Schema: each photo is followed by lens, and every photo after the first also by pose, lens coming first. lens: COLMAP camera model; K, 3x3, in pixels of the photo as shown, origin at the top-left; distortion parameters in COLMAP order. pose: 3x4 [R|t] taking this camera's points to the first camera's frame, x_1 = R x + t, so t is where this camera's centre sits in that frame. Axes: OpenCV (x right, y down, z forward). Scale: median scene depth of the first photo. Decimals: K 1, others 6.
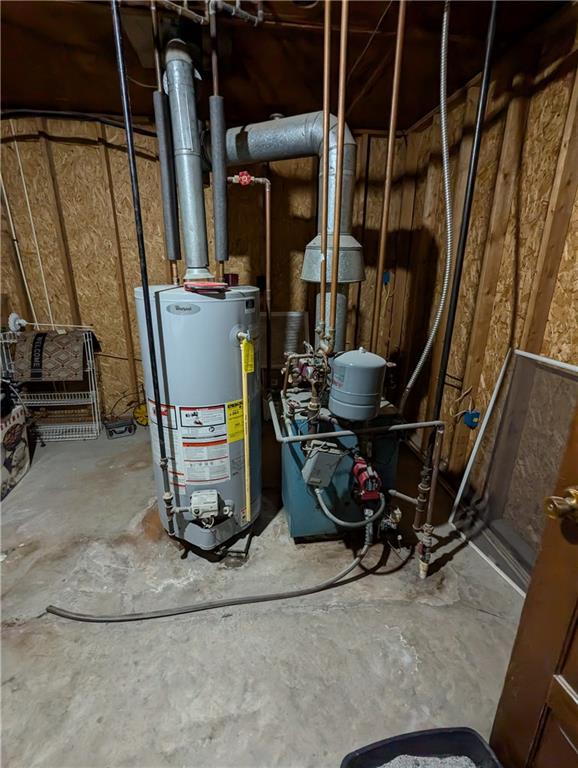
lens RADIAL K [[363.4, 0, 286.5], [0, 363.4, 383.2], [0, 0, 1]] dist [-0.001790, 0.001288]
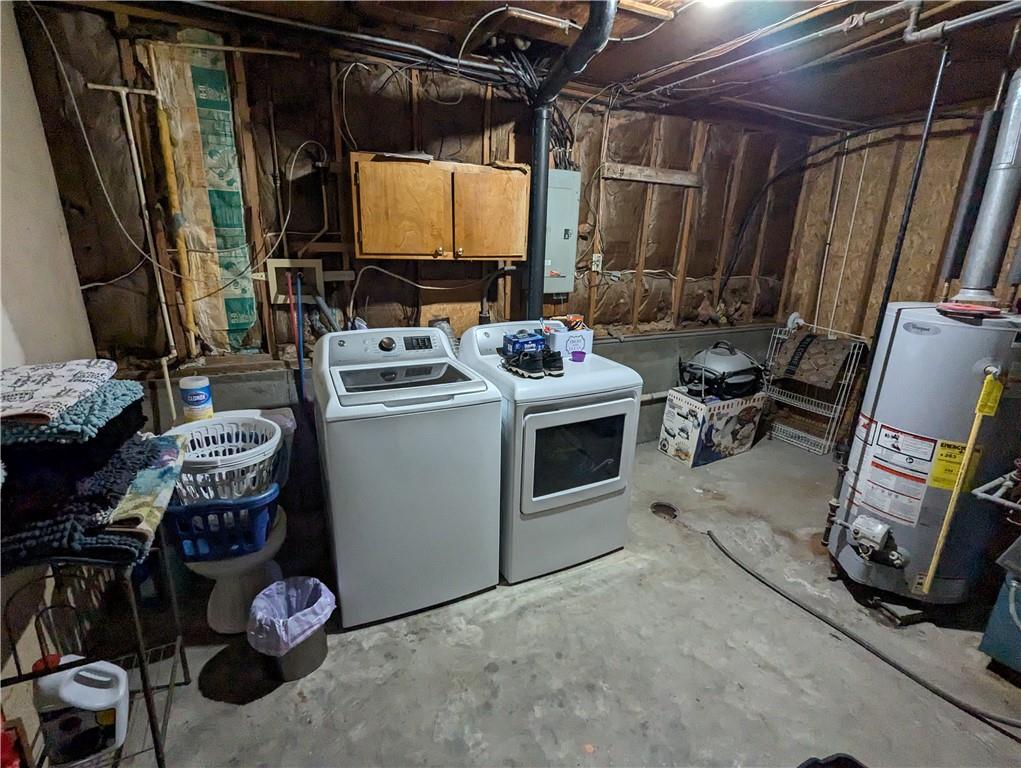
lens RADIAL K [[483.1, 0, 510.6], [0, 483.1, 382.8], [0, 0, 1]] dist [-0.001790, 0.001288]
pose [[0.333980, 0.265162, -0.904514, 0.489637], [-0.316817, 0.935365, 0.157225, 0.068837], [0.887741, 0.234055, 0.396401, -0.408687]]
